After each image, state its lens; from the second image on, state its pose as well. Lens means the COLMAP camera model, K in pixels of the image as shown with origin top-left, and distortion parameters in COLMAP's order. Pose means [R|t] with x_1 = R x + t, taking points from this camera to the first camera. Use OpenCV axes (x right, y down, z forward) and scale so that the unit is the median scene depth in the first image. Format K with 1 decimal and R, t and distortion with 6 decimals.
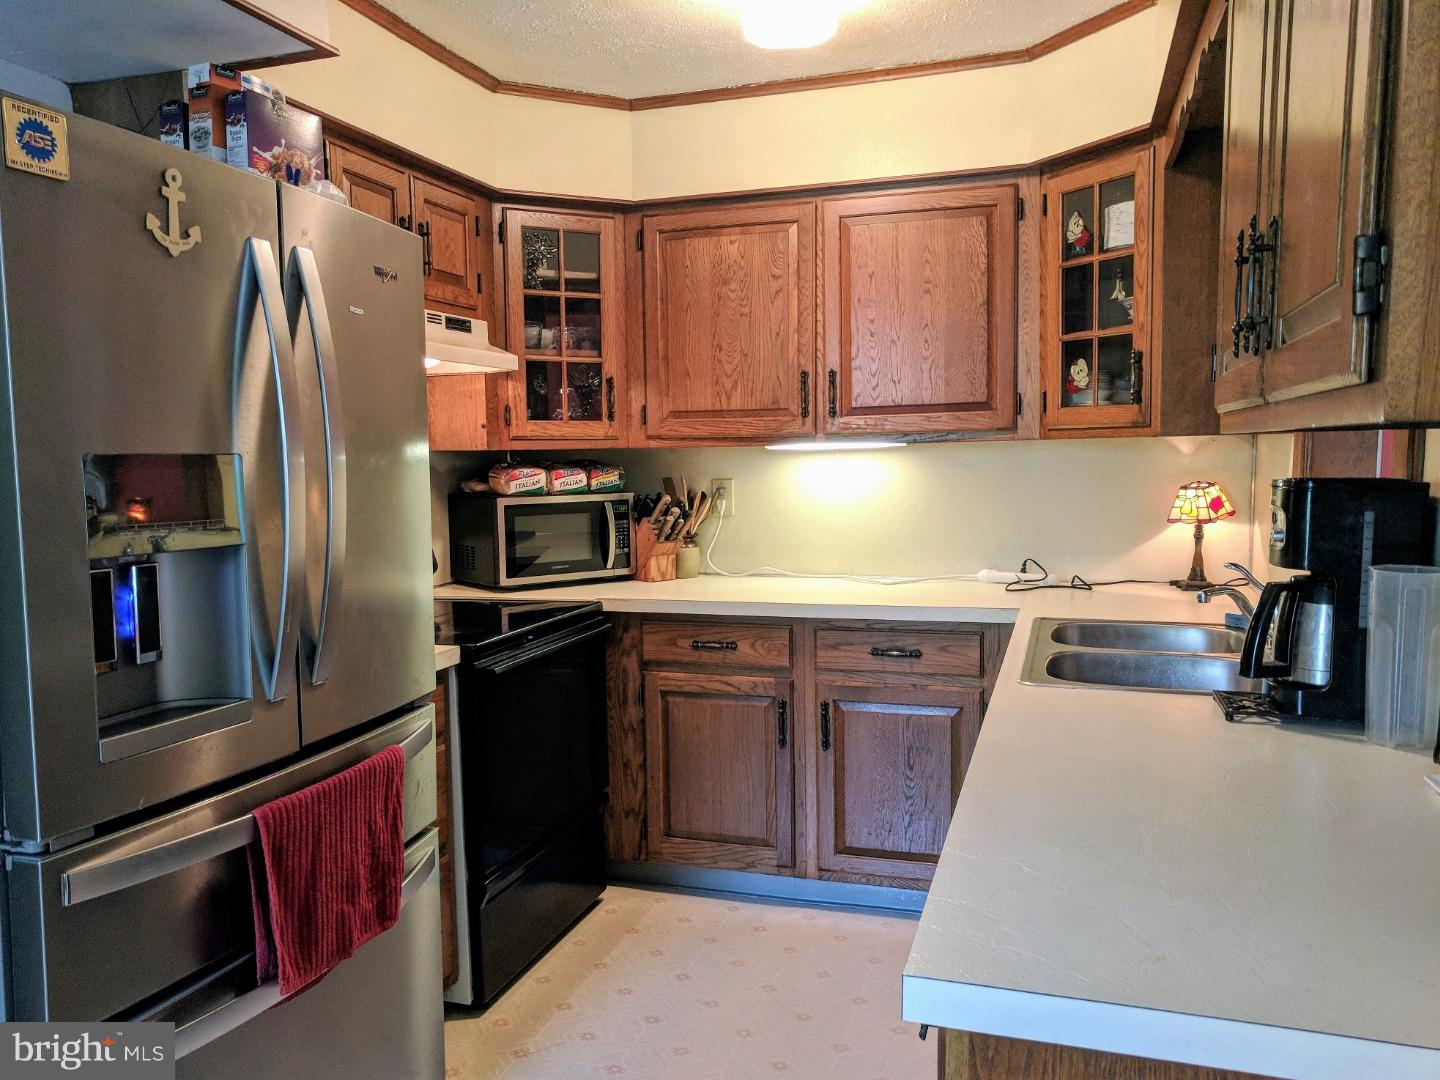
lens RADIAL K [[1119.0, 0, 701.9], [0, 1119.0, 569.0], [0, 0, 1]] dist [0.001363, 0.004059]
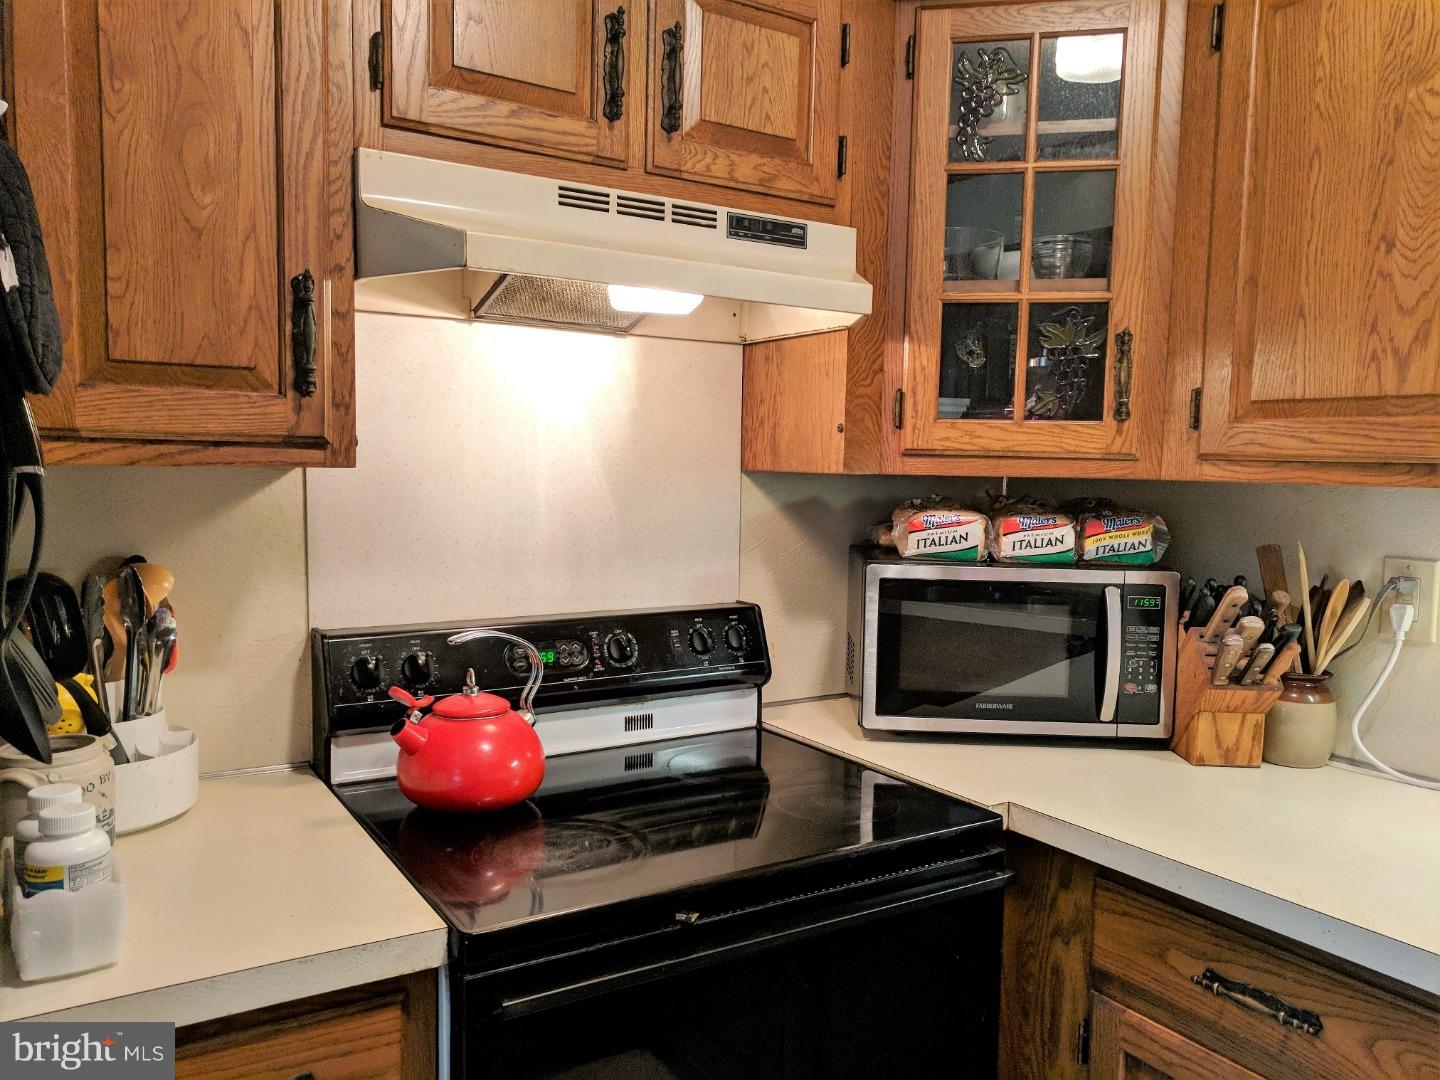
lens RADIAL K [[1082.8, 0, 722.8], [0, 1082.8, 546.8], [0, 0, 1]] dist [-0.000920, 0.011124]
pose [[0.773775, 0.079985, -0.628390, 0.088059], [-0.098272, 0.995144, 0.005659, -0.069342], [0.625791, 0.057374, 0.777878, 0.570965]]
